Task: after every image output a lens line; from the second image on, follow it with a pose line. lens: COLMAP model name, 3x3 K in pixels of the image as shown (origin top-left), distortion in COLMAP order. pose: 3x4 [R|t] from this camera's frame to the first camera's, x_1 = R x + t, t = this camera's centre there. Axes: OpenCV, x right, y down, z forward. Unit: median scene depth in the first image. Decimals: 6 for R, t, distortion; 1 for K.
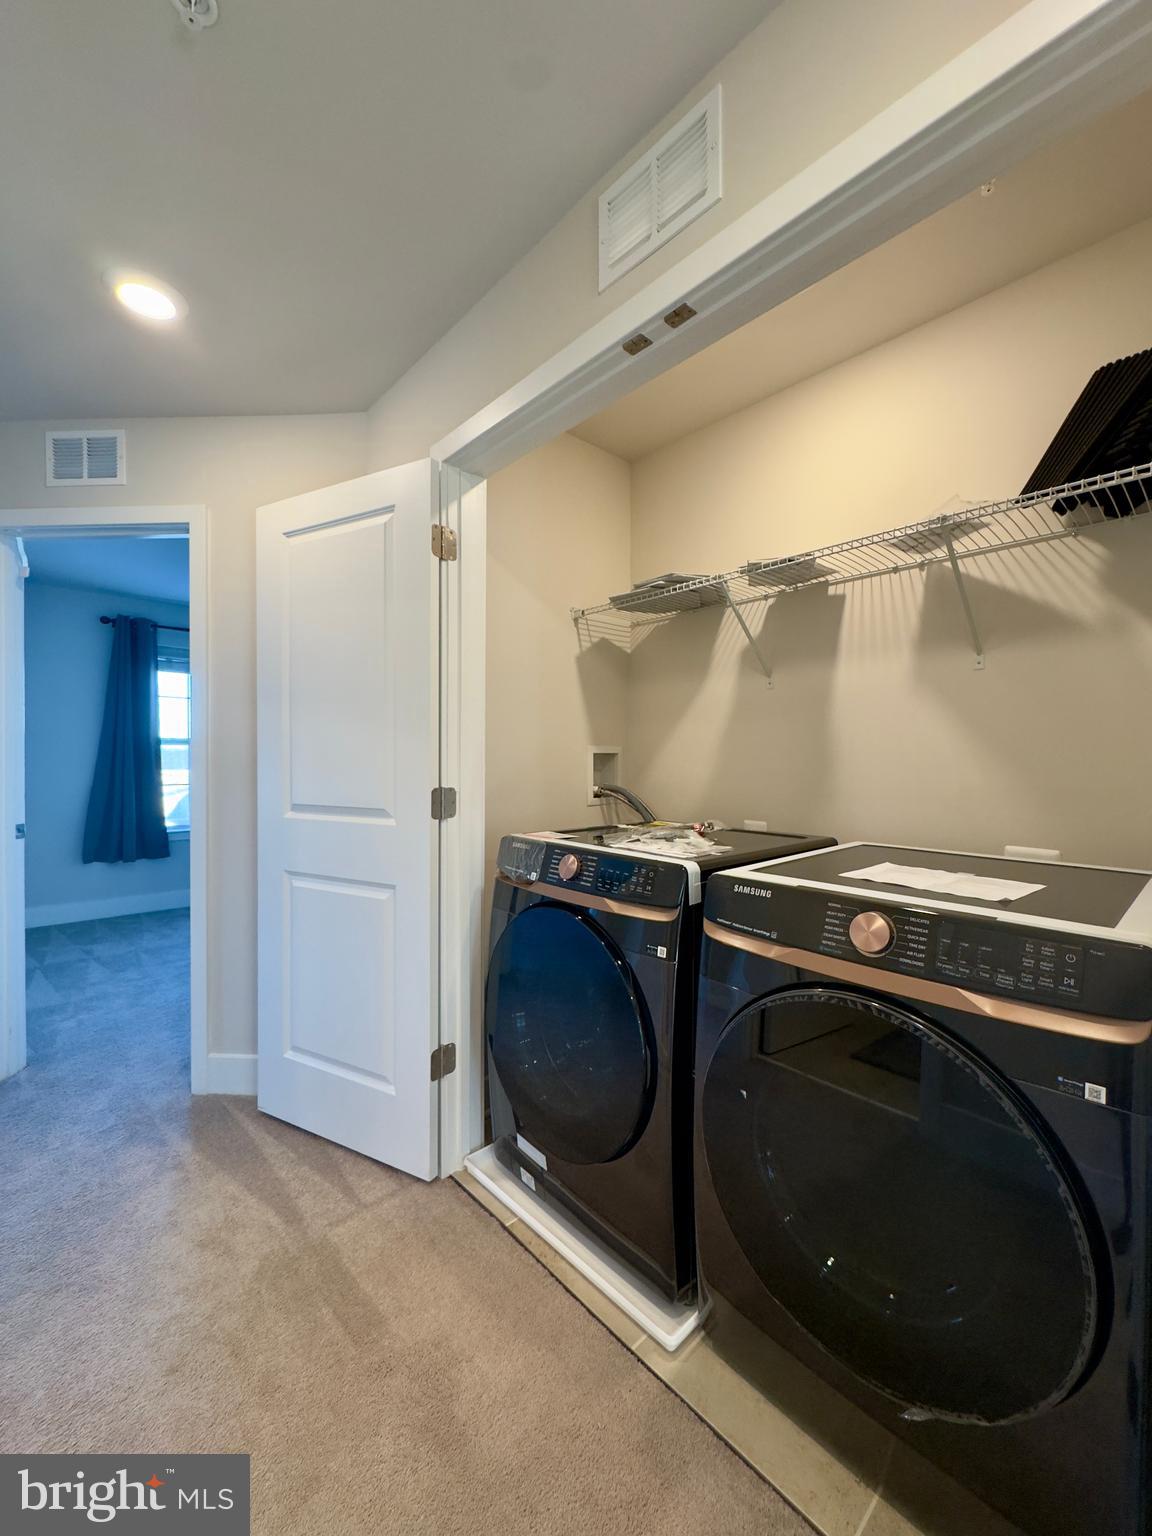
lens RADIAL K [[613.1, 0, 580.4], [0, 613.1, 767.3], [0, 0, 1]] dist [-0.001054, 0.000560]
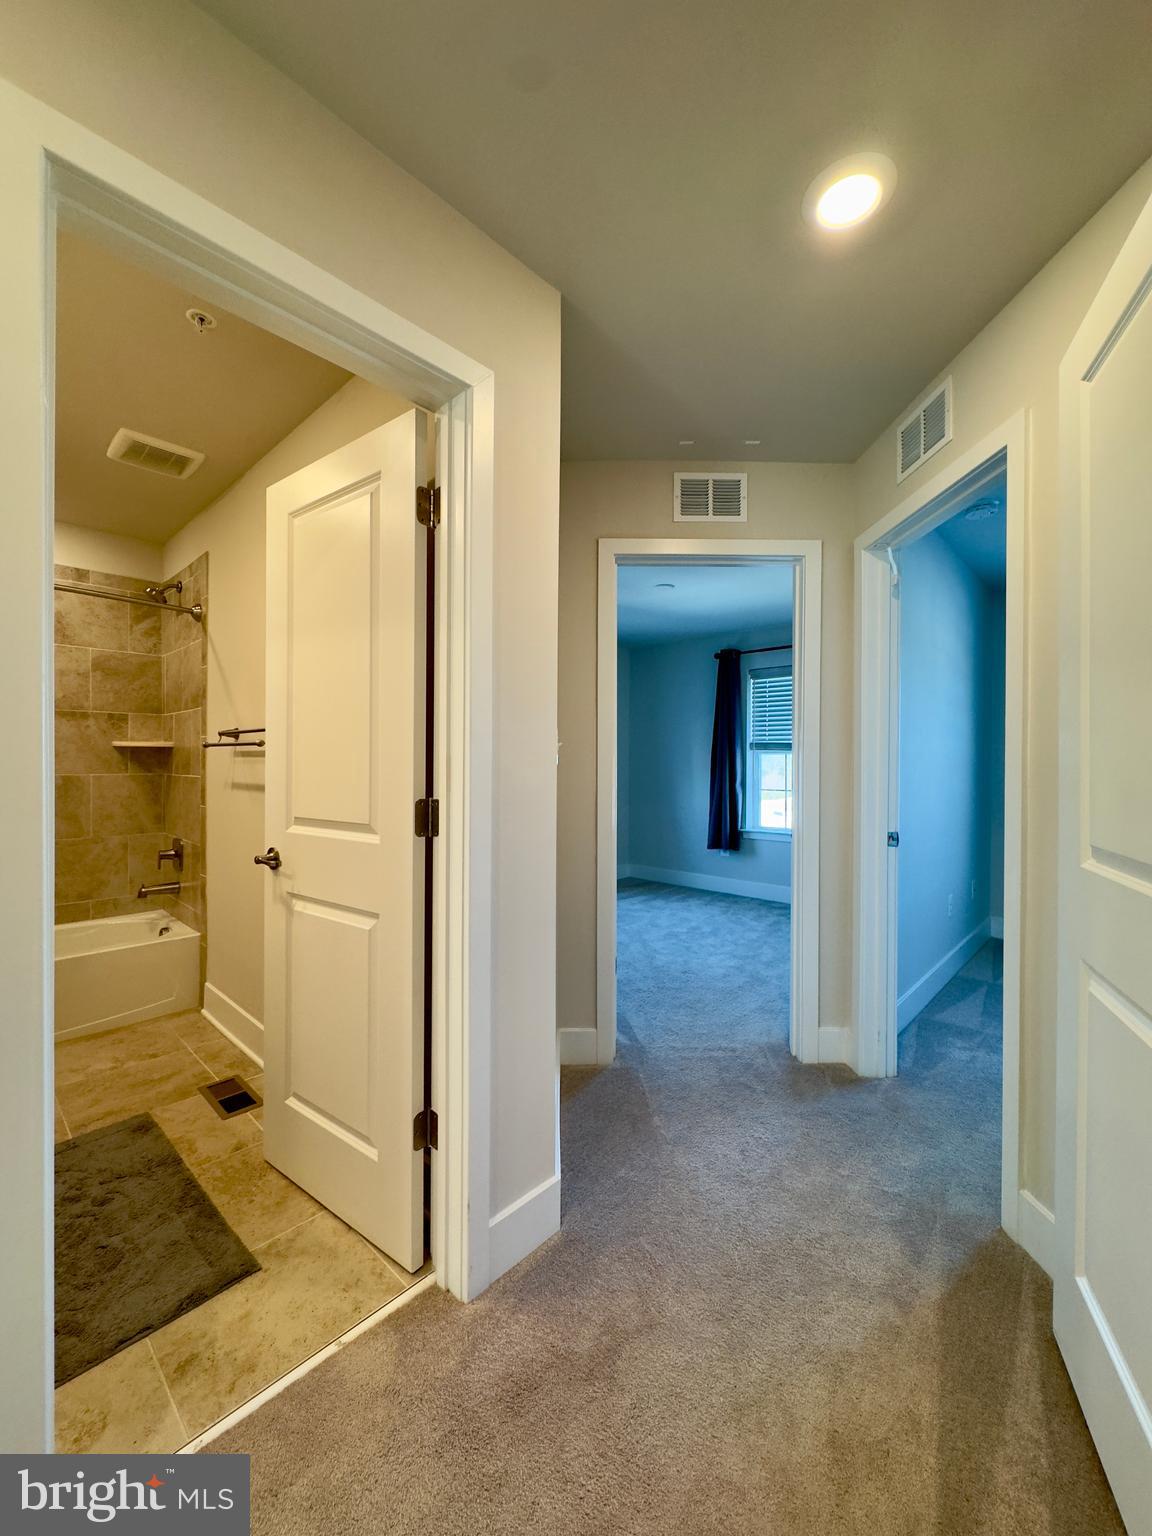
lens RADIAL K [[613.1, 0, 580.4], [0, 613.1, 767.3], [0, 0, 1]] dist [-0.001054, 0.000560]
pose [[0.073370, 0.000590, -0.997305, 0.064170], [-0.020559, 0.999788, -0.000921, -0.002965], [0.997093, 0.020571, 0.073367, 0.510992]]
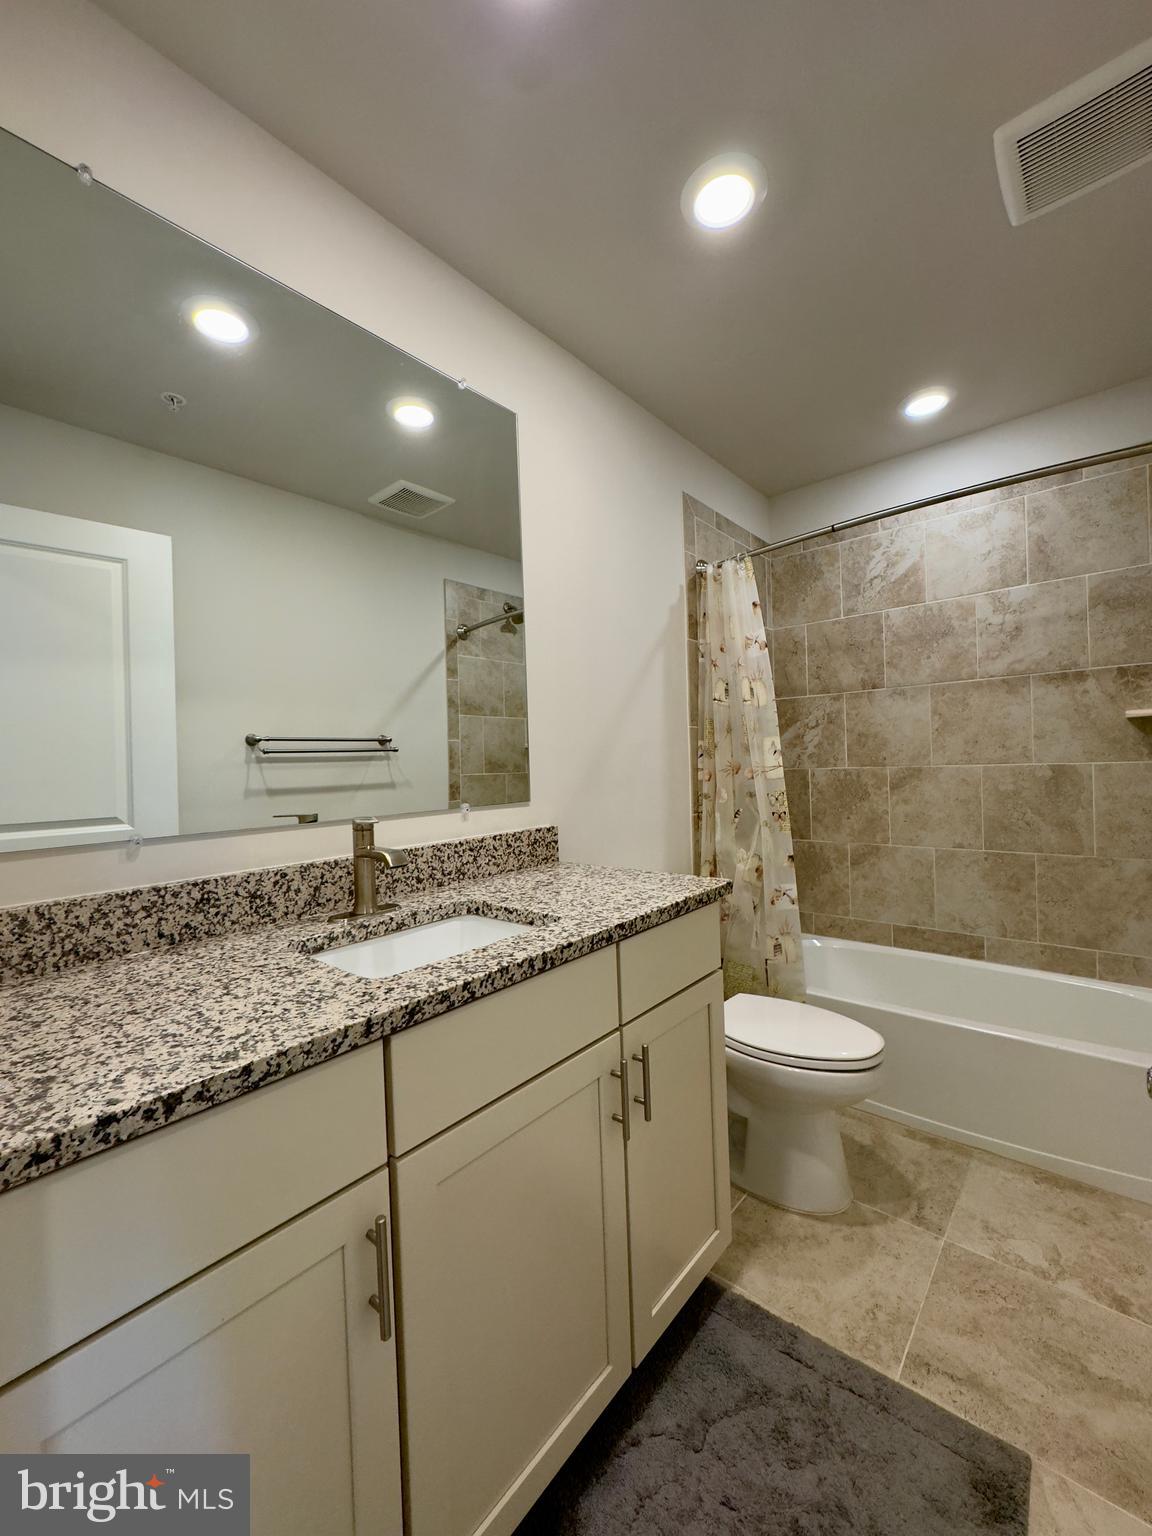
lens RADIAL K [[613.1, 0, 580.4], [0, 613.1, 767.3], [0, 0, 1]] dist [-0.001054, 0.000560]
pose [[-0.993269, 0.021787, -0.113764, -0.752189], [0.020218, 0.999684, 0.014926, 0.018351], [0.114053, 0.012525, -0.993396, 0.279549]]
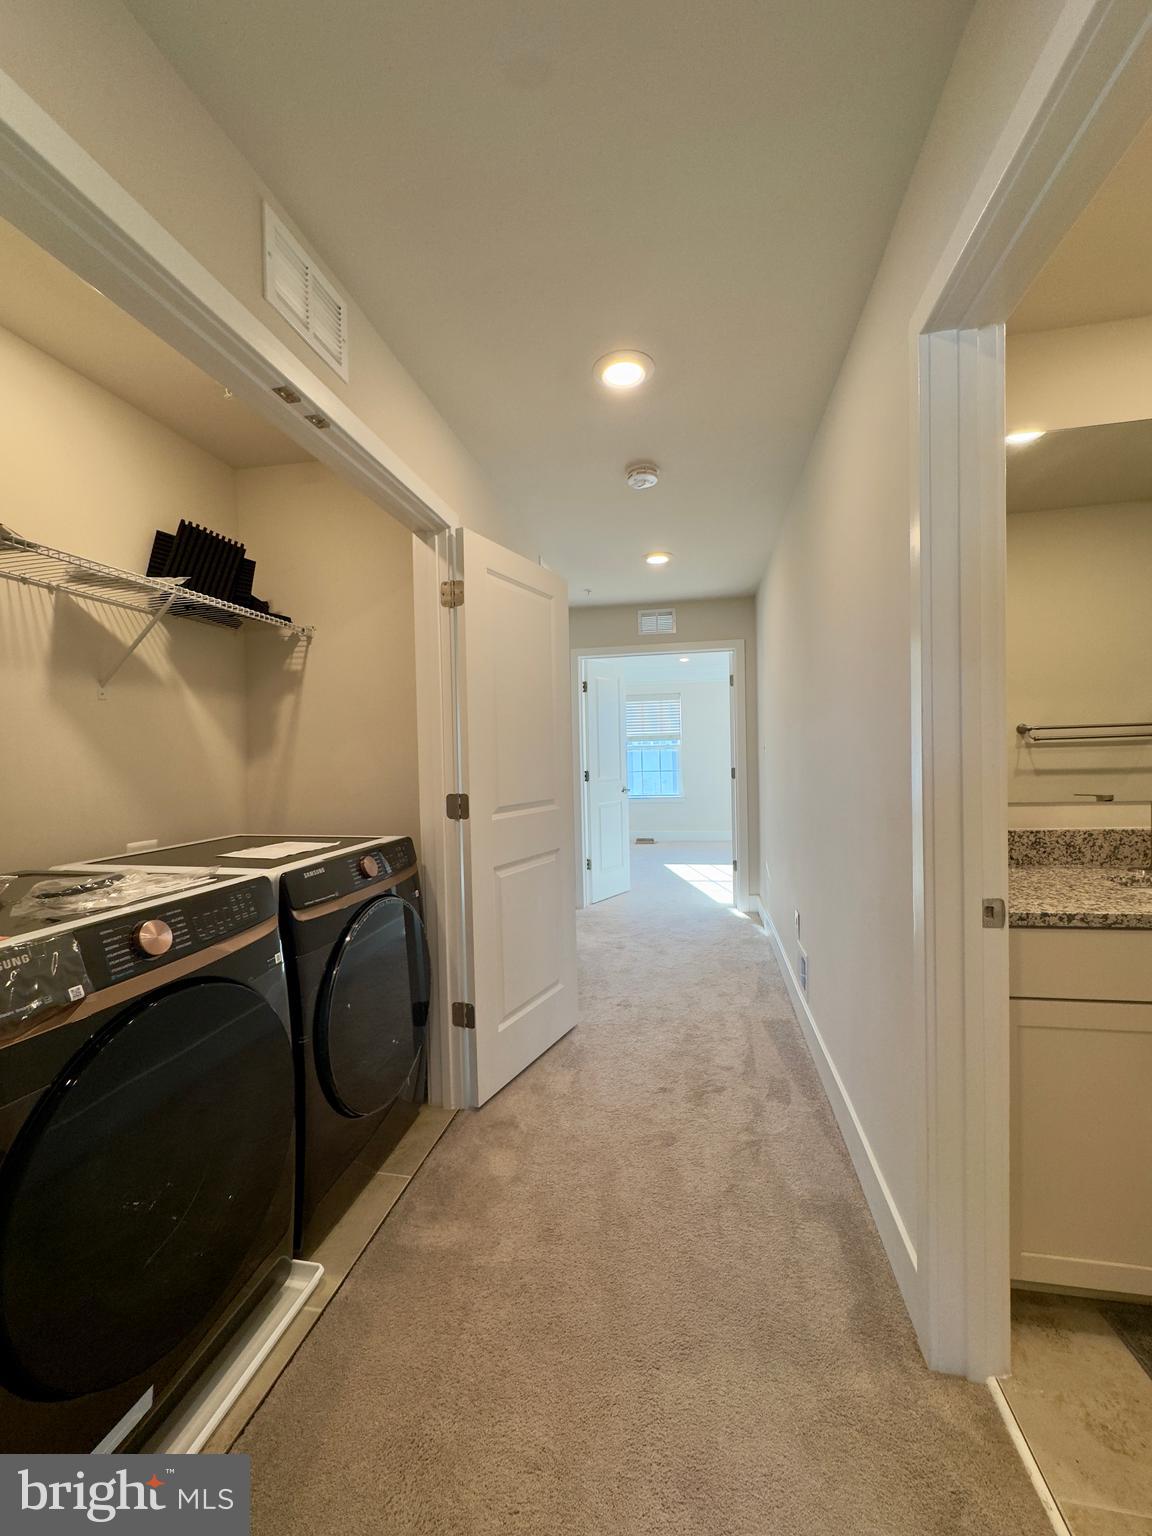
lens RADIAL K [[613.1, 0, 580.4], [0, 613.1, 767.3], [0, 0, 1]] dist [-0.001054, 0.000560]
pose [[-0.593296, -0.008748, 0.804937, -0.827576], [0.031118, 0.998944, 0.033792, -0.040504], [-0.804383, 0.045096, -0.592397, 0.951404]]
